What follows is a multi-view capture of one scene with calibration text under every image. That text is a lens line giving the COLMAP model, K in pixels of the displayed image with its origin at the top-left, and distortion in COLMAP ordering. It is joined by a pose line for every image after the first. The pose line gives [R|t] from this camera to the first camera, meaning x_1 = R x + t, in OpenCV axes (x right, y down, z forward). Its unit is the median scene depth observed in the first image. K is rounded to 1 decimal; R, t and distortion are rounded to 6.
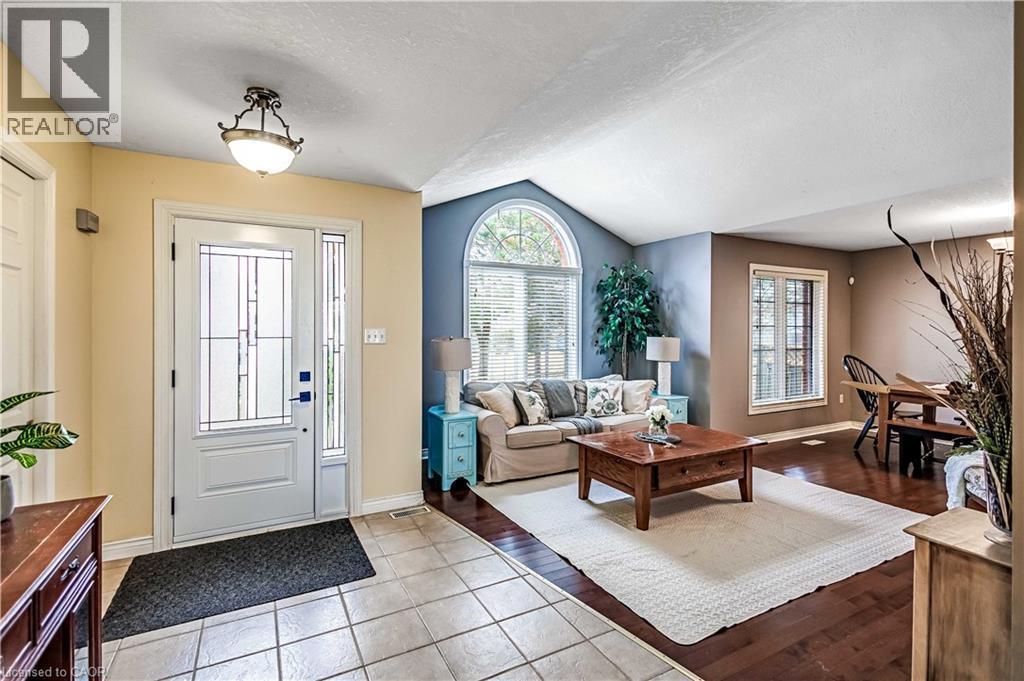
lens RADIAL K [[486.8, 0, 512.0], [0, 486.8, 340.5], [0, 0, 1]] dist [-0.000418, 0.000351]
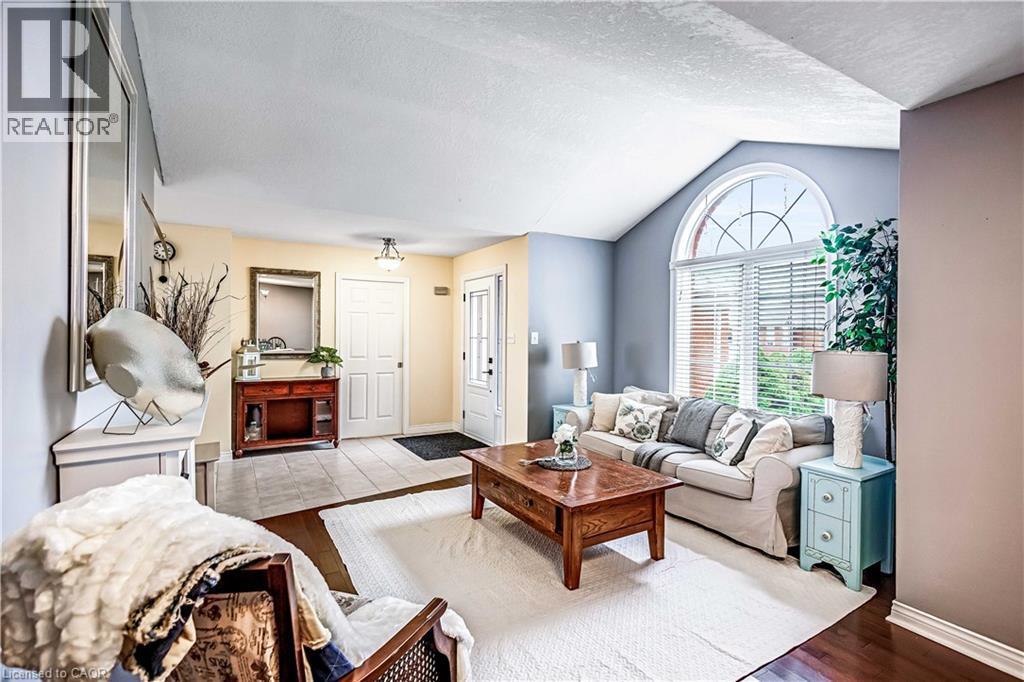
lens RADIAL K [[486.8, 0, 512.0], [0, 486.8, 341.0], [0, 0, 1]] dist [-0.000418, 0.000351]
pose [[0.042369, 0.029948, -0.998653, 1.007203], [-0.012254, 0.999491, 0.029453, -0.036729], [0.999027, 0.010989, 0.042715, 0.754869]]
